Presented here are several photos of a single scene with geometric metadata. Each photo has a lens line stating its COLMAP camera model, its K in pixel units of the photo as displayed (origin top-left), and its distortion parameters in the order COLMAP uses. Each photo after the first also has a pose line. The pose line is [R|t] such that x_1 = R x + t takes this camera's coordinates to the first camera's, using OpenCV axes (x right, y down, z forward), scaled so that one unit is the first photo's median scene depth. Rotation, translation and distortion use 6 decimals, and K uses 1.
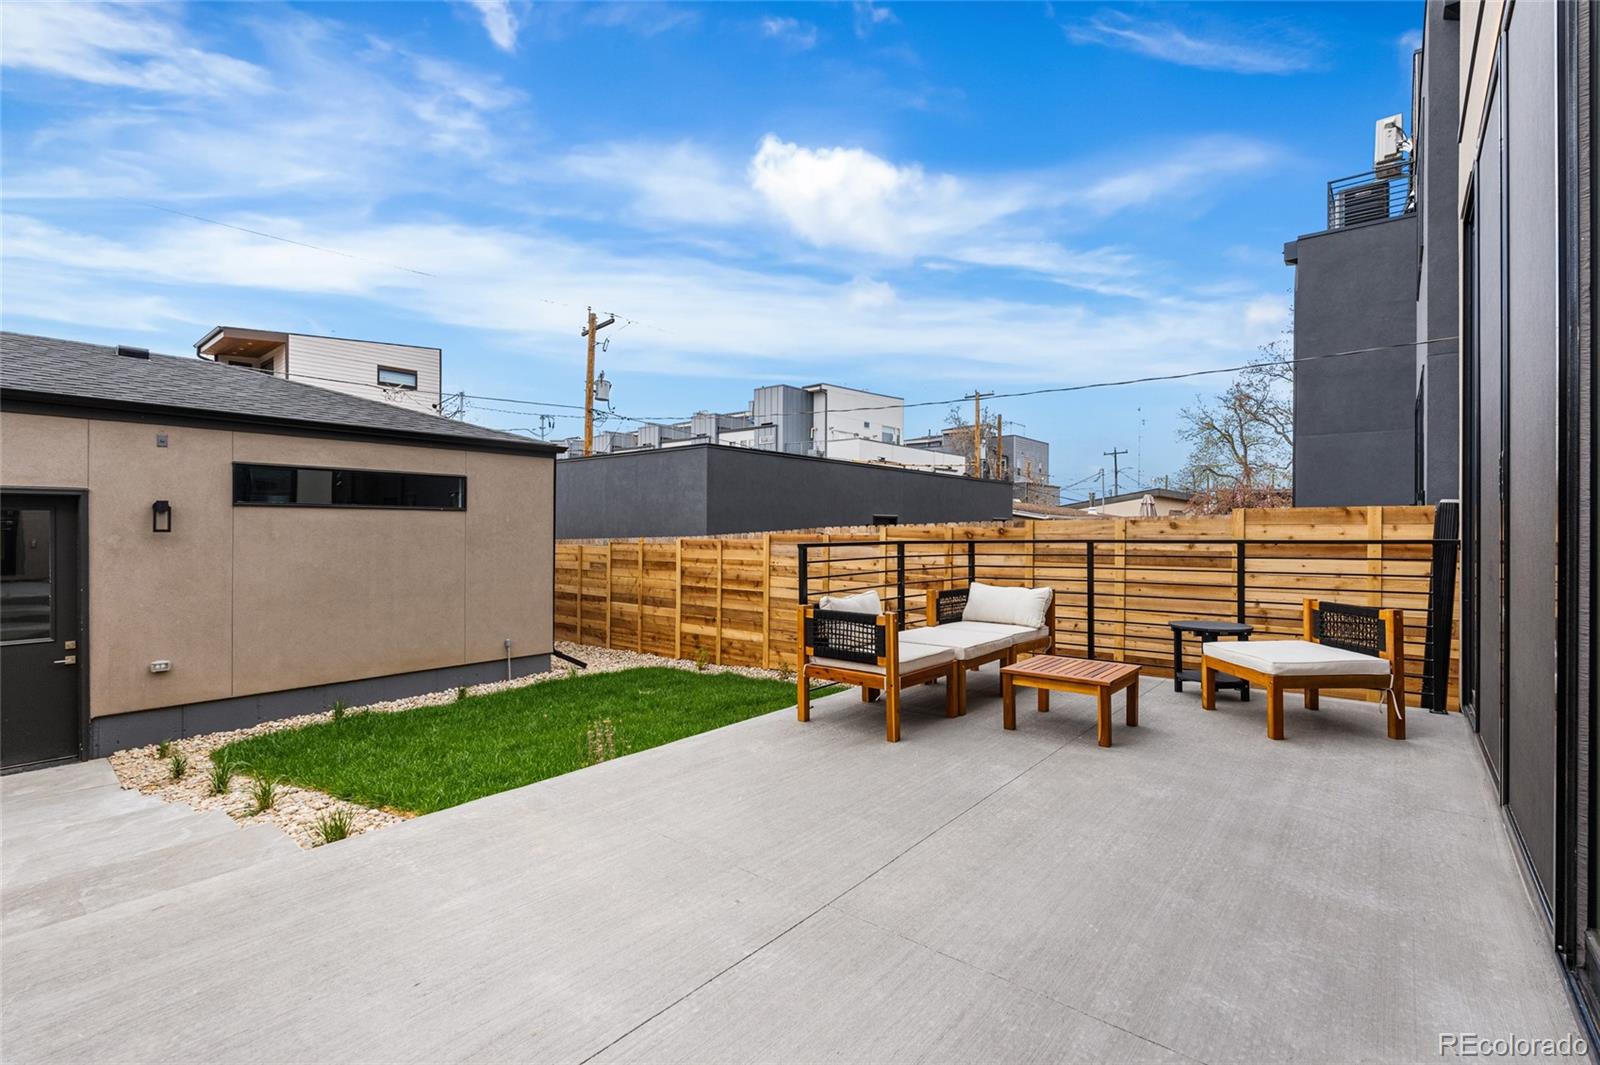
lens RADIAL K [[718.2, 0, 806.5], [0, 718.2, 528.5], [0, 0, 1]] dist [-0.003497, 0.000949]
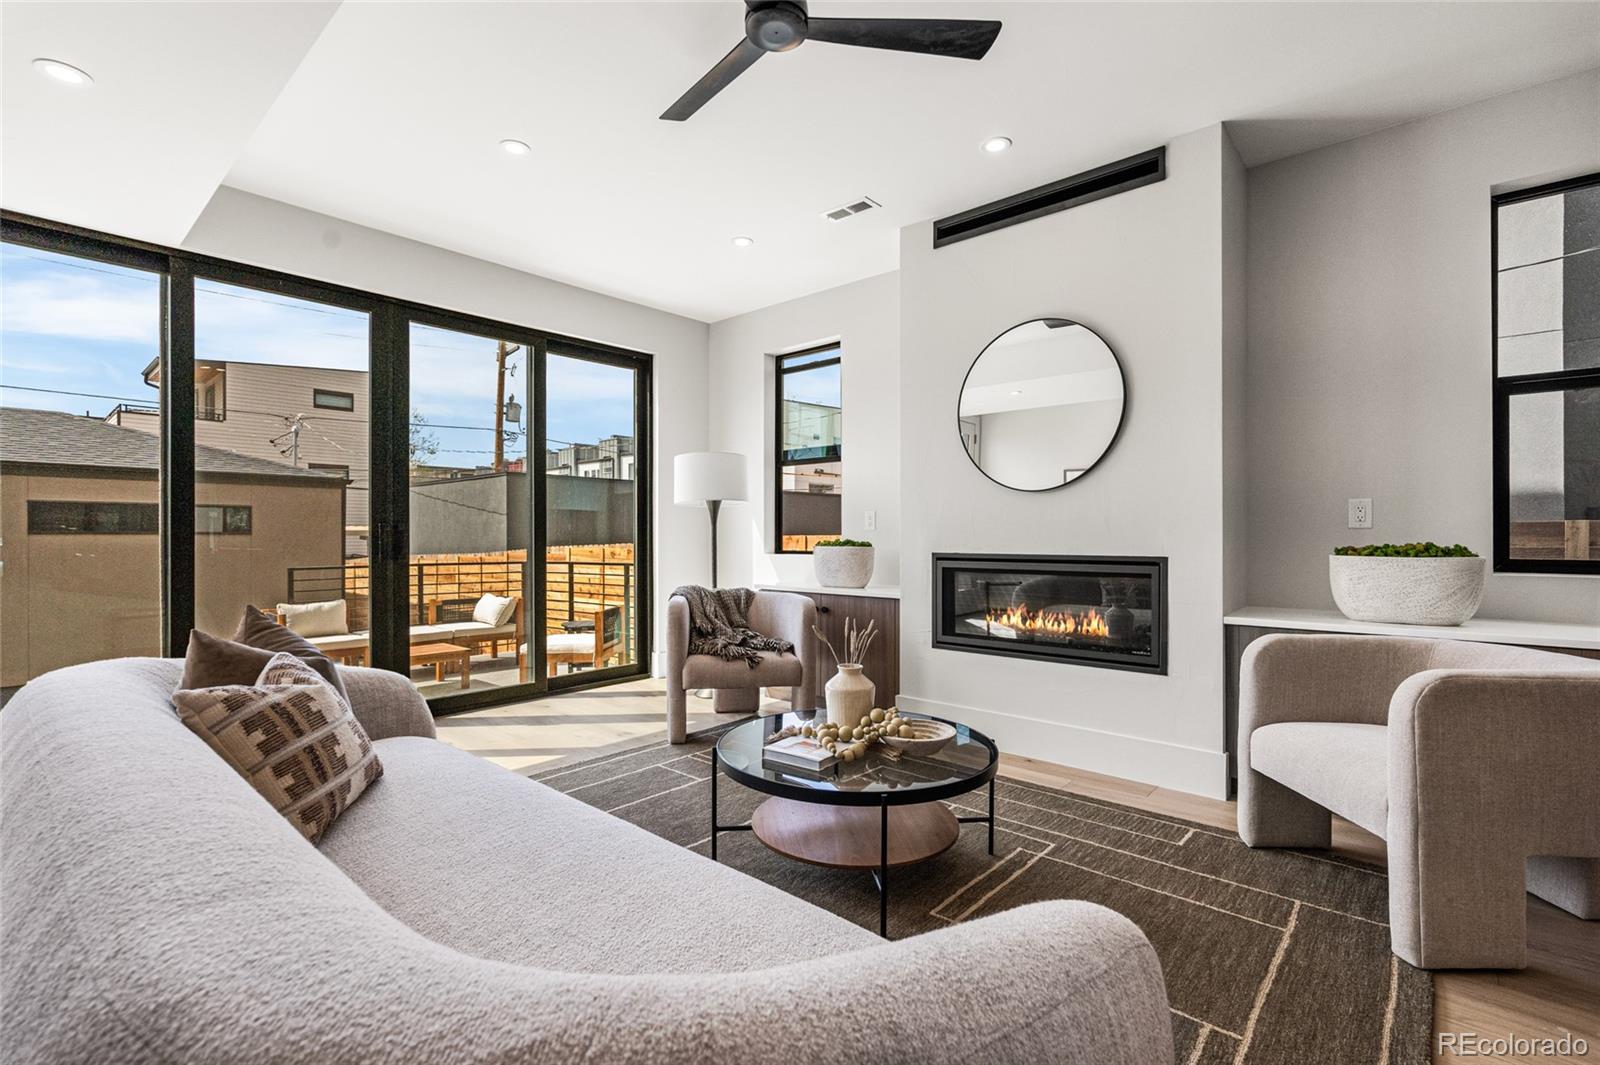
lens RADIAL K [[718.2, 0, 792.7], [0, 718.2, 537.5], [0, 0, 1]] dist [-0.003497, 0.000949]
pose [[0.999870, -0.005111, -0.015289, 0.150469], [0.005132, 0.999986, 0.001303, -0.005682], [0.015282, -0.001381, 0.999882, -0.063689]]
